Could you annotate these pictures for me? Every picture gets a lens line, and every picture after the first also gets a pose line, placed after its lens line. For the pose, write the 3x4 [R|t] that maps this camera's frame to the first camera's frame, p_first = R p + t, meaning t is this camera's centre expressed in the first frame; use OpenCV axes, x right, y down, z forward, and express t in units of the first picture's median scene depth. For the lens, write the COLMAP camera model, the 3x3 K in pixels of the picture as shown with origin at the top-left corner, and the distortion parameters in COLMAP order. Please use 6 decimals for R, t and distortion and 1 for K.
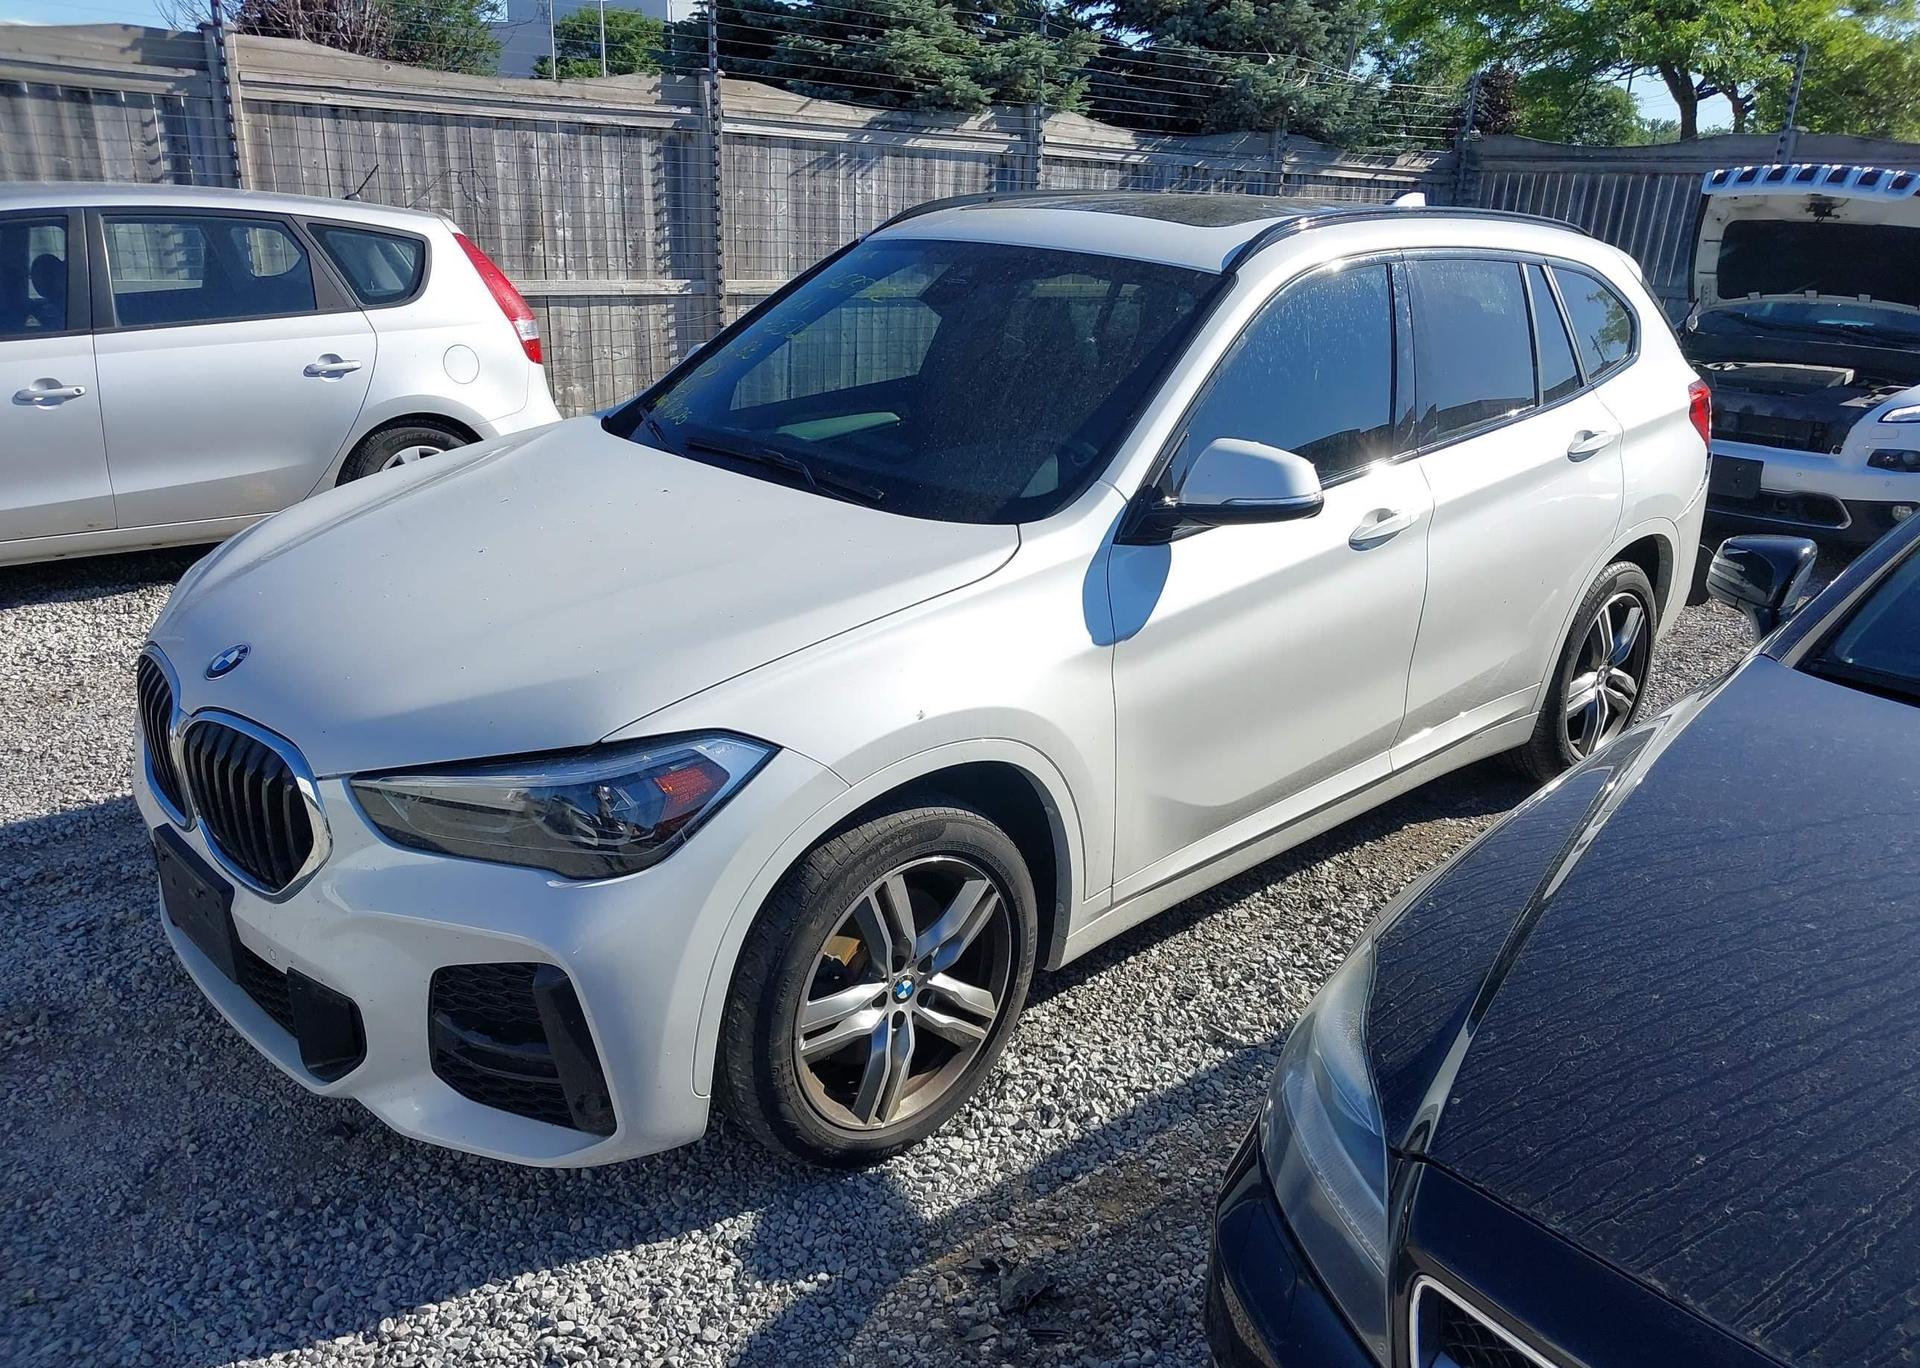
lens RADIAL K [[1546.3, 0, 960.0], [0, 1546.3, 684.0], [0, 0, 1]] dist [0.015362, 0.007522]
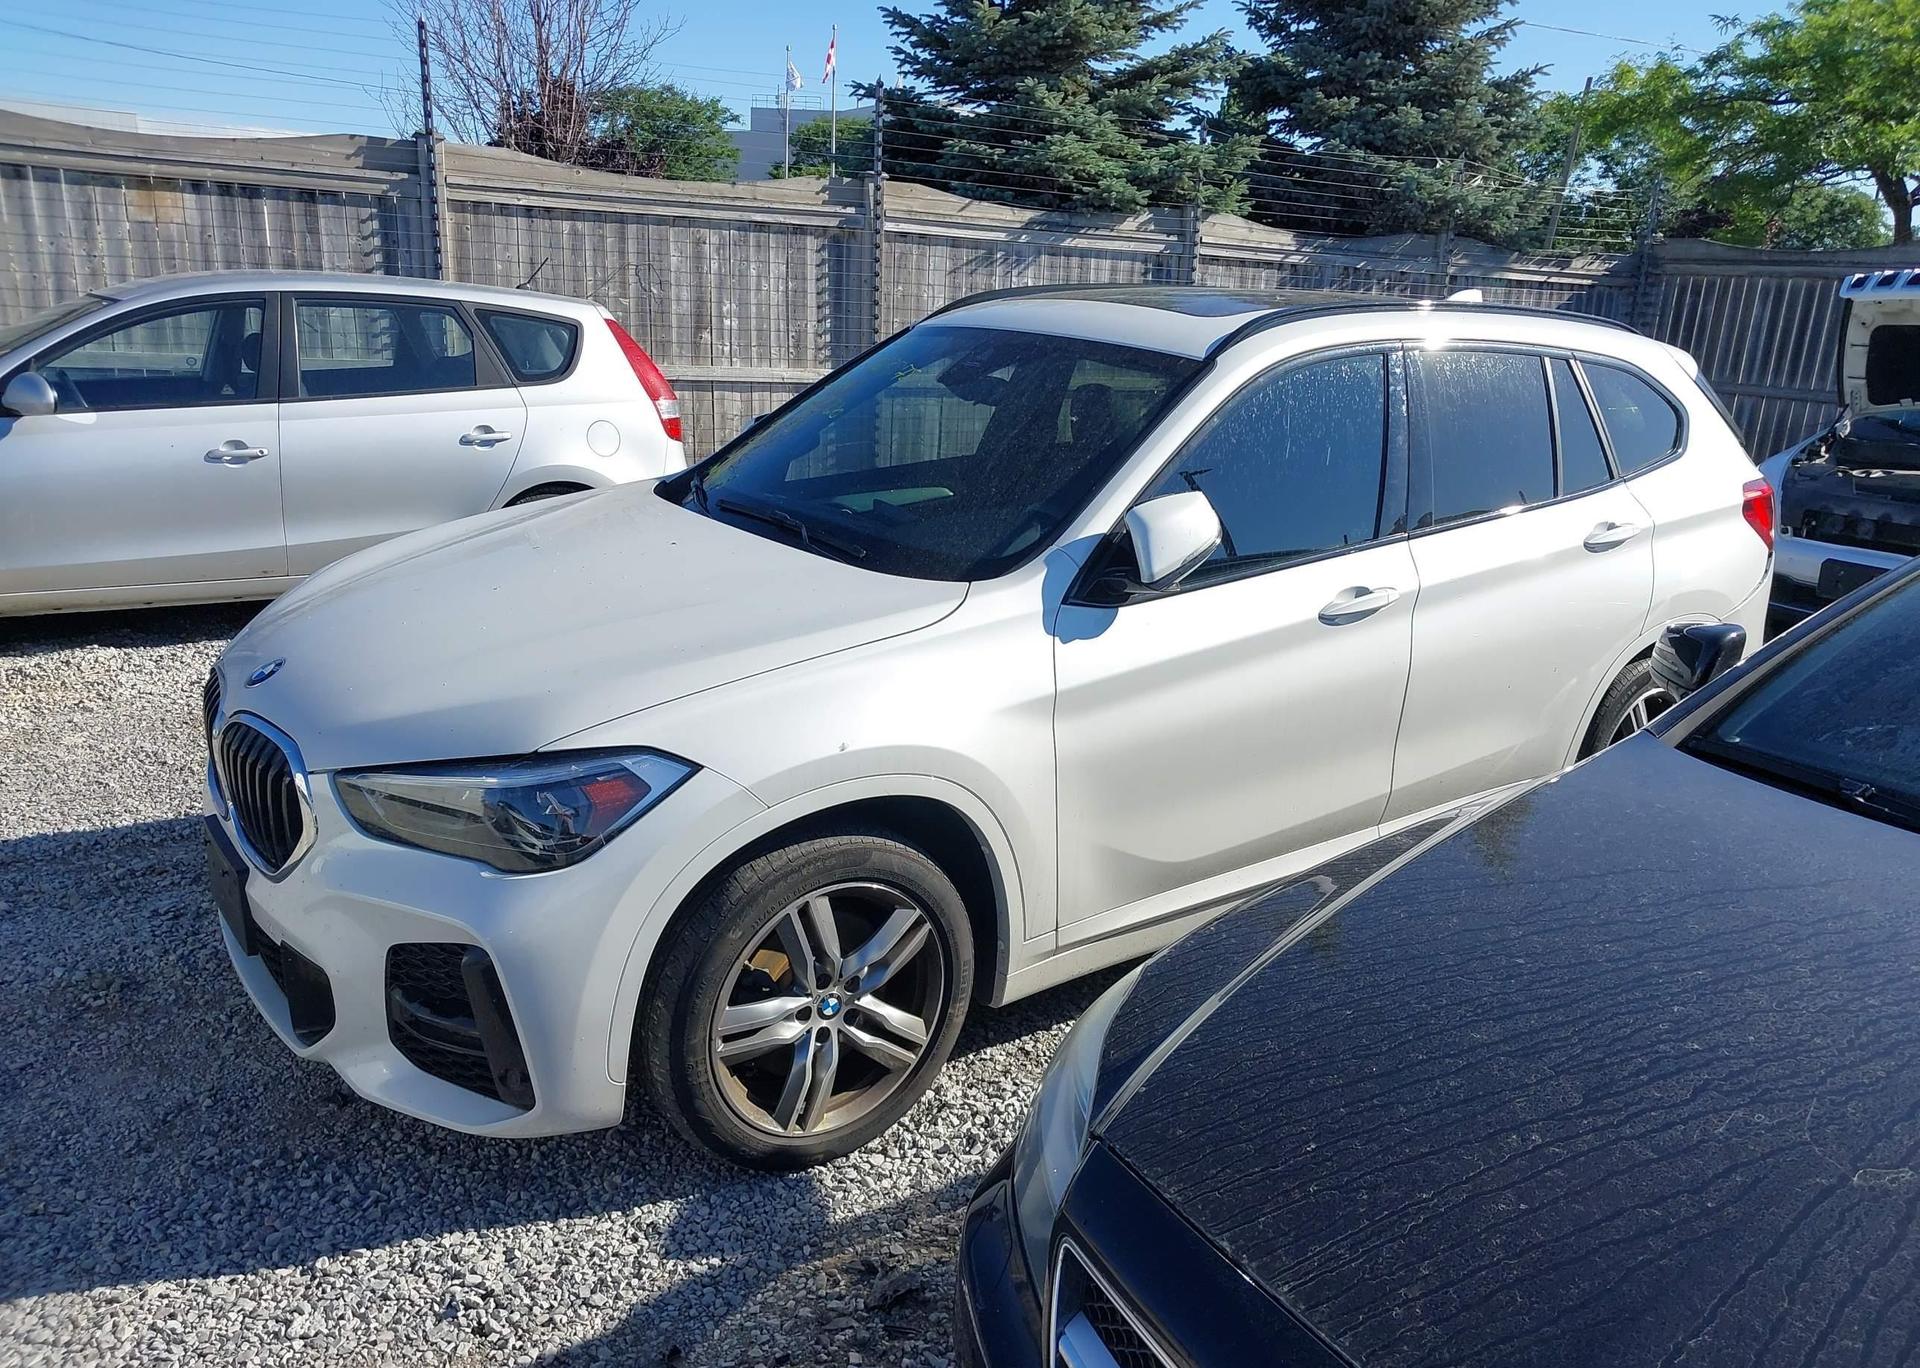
lens RADIAL K [[1552.0, 0, 960.0], [0, 1552.0, 684.0], [0, 0, 1]] dist [0.013086, 0.017026]
pose [[0.989414, 0.046085, -0.137607, 0.138600], [-0.054389, 0.996880, -0.057201, 0.022696], [0.134541, 0.064080, 0.988834, -0.047941]]
